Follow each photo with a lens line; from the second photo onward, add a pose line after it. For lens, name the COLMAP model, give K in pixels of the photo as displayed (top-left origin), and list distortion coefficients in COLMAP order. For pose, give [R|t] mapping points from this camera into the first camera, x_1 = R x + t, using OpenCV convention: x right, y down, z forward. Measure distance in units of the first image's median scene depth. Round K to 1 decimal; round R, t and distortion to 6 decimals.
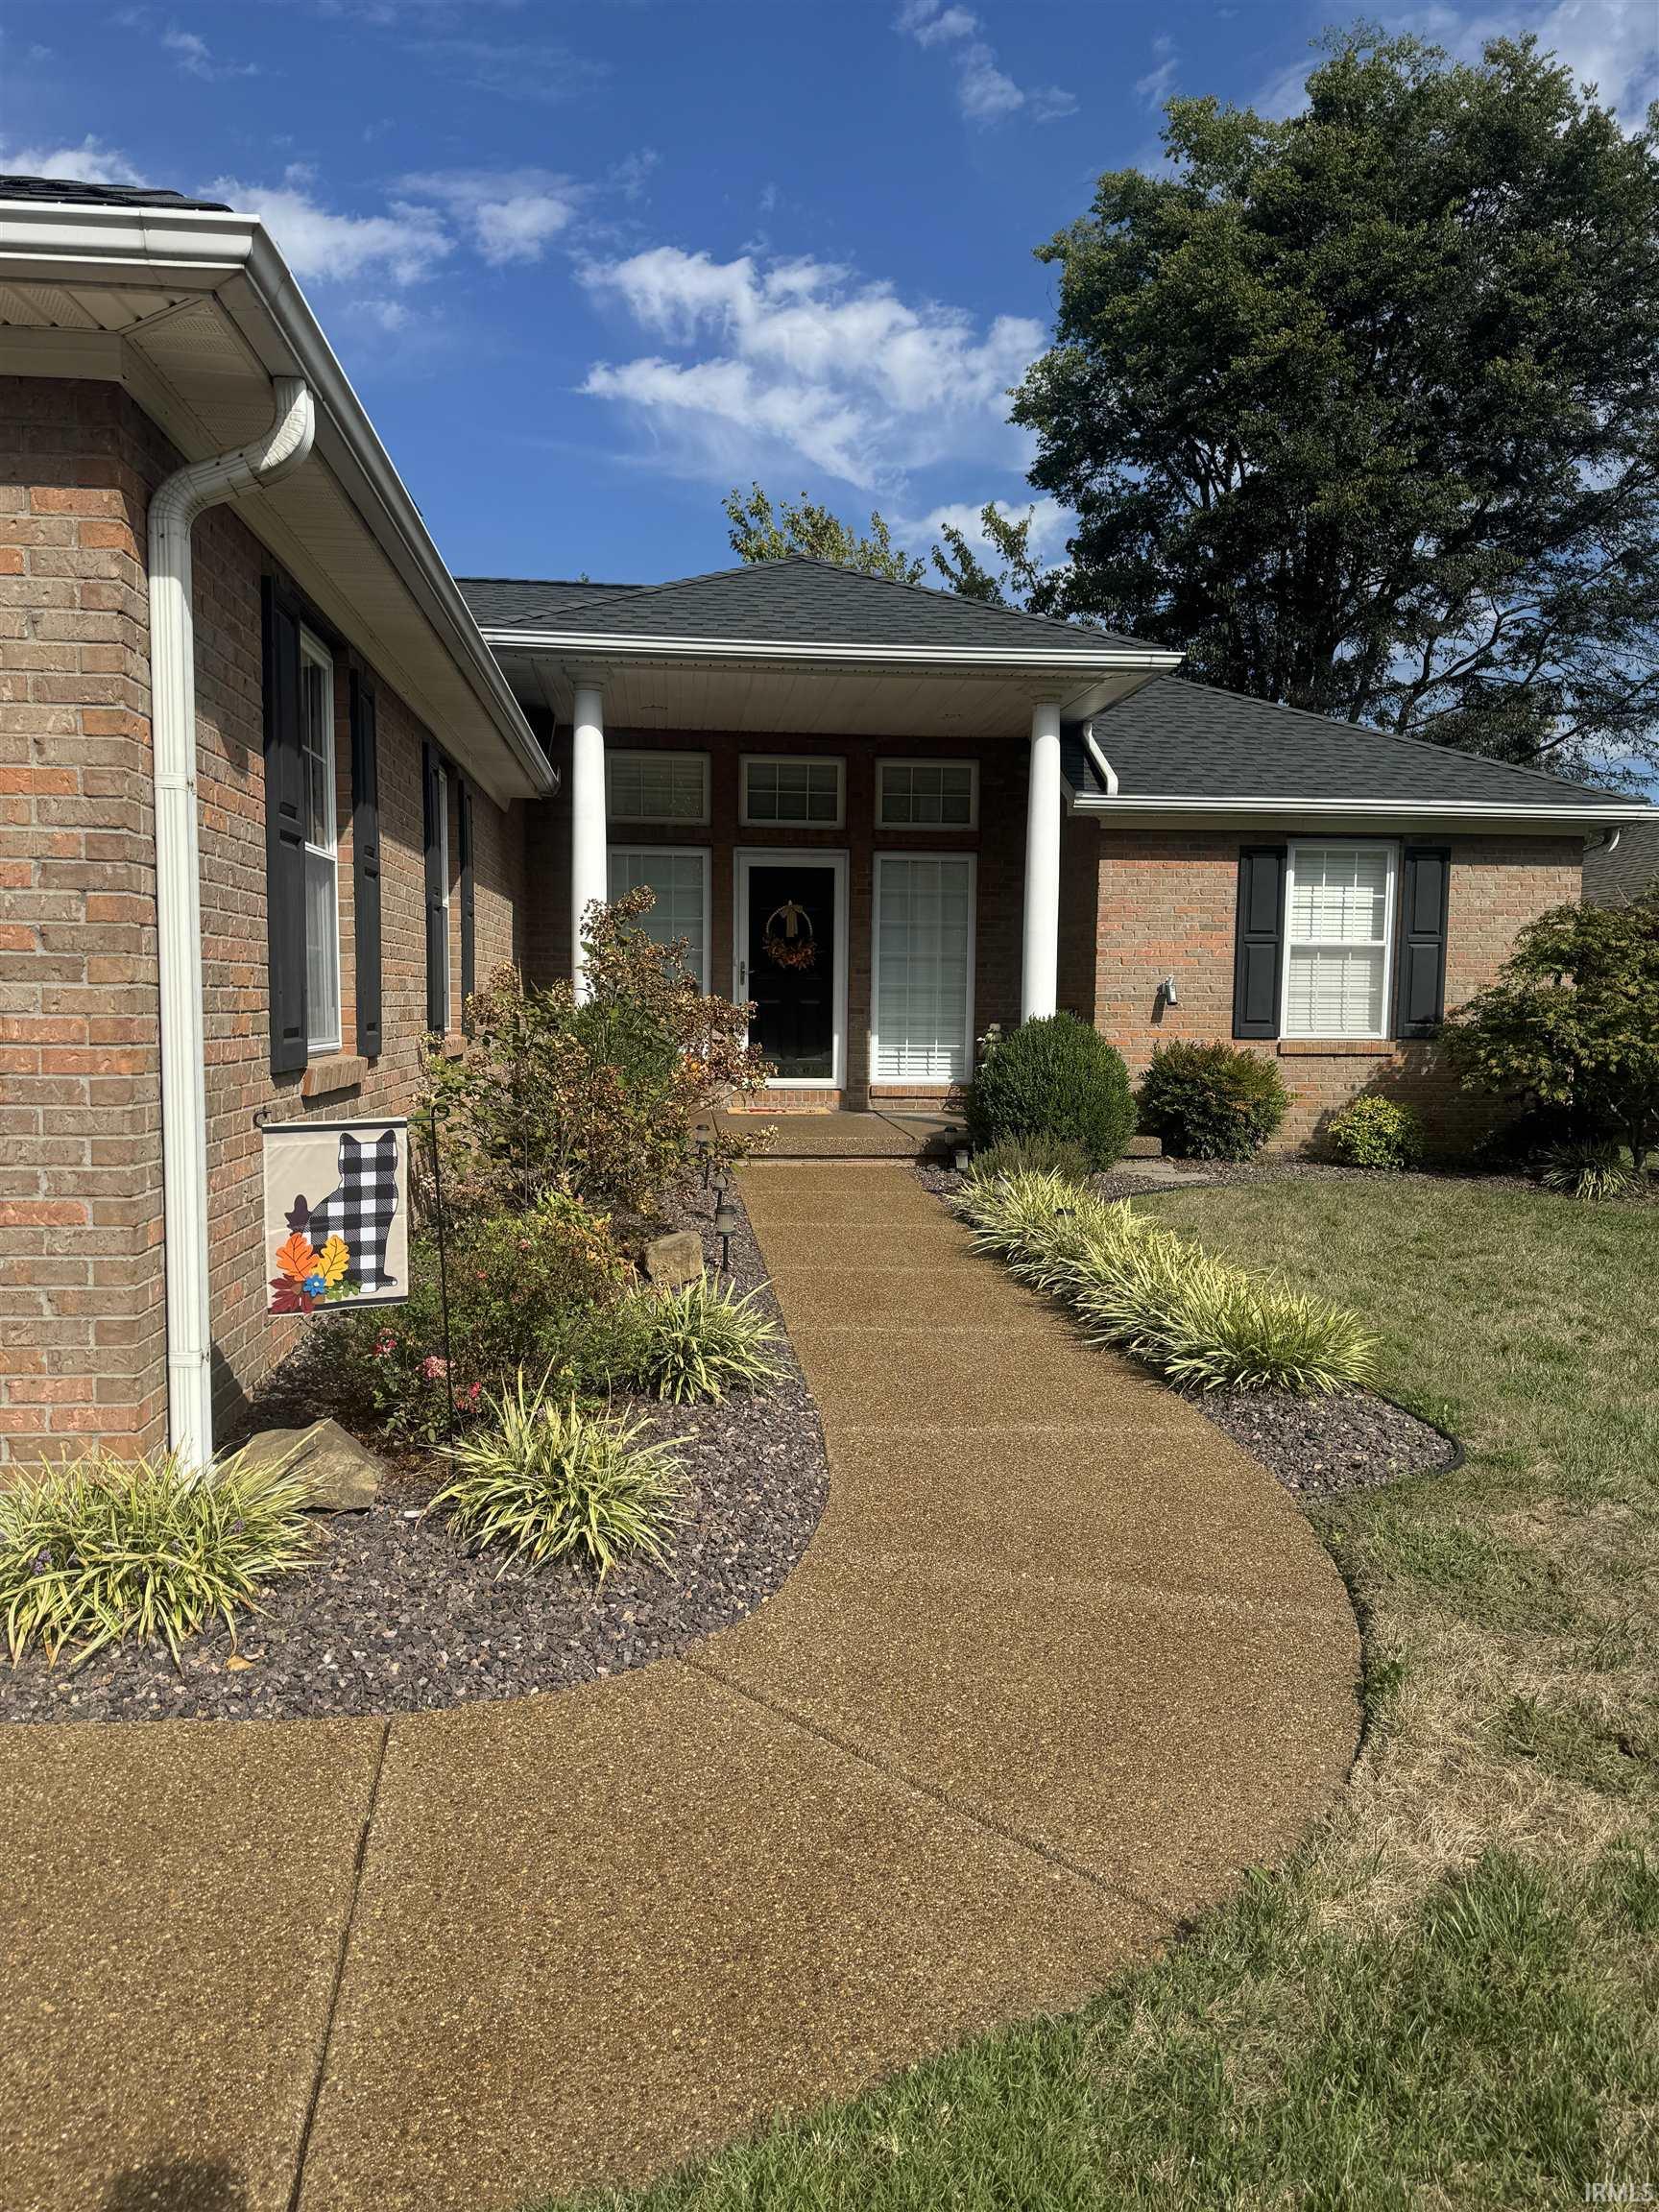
lens RADIAL K [[1525.0, 0, 833.3], [0, 1525.0, 1101.1], [0, 0, 1]] dist [0.039548, -0.011378]
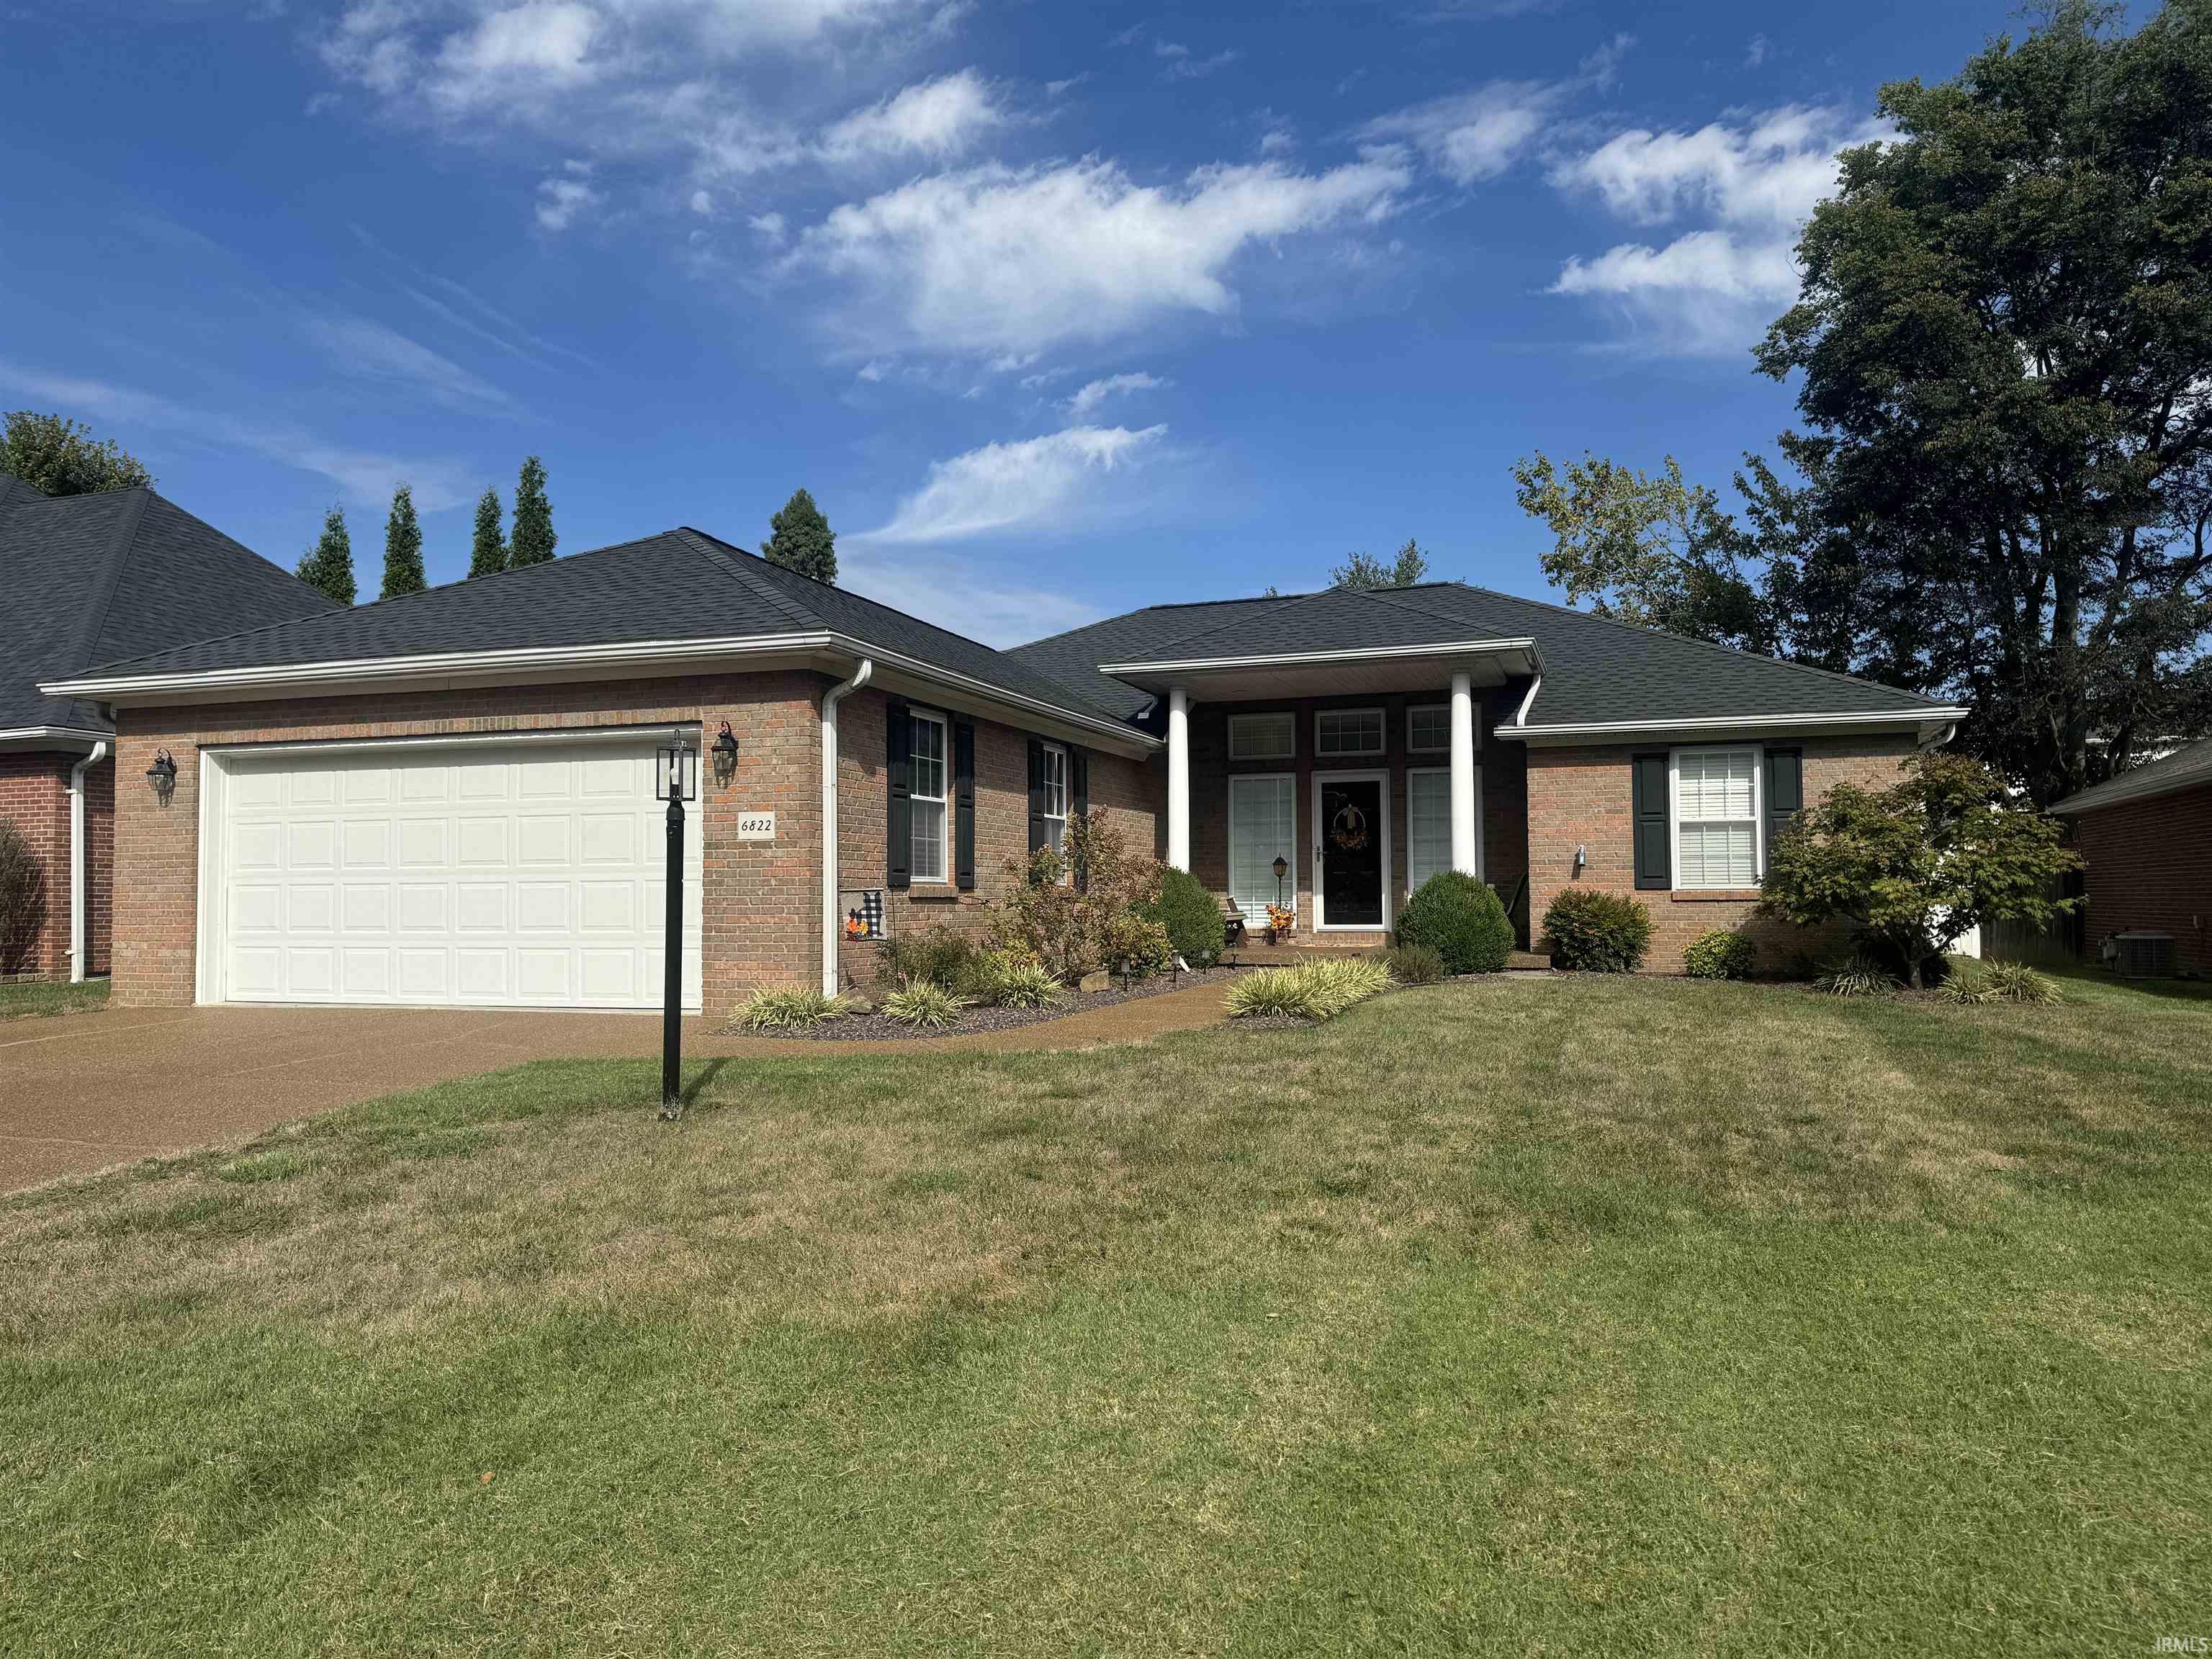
lens RADIAL K [[1525.0, 0, 1103.1], [0, 1525.0, 832.0], [0, 0, 1]] dist [0.039548, -0.011378]
pose [[0.899923, -0.033221, -0.434781, 0.432720], [-0.017652, 0.993501, -0.112449, 0.072645], [0.435691, 0.108870, 0.893488, -0.469395]]
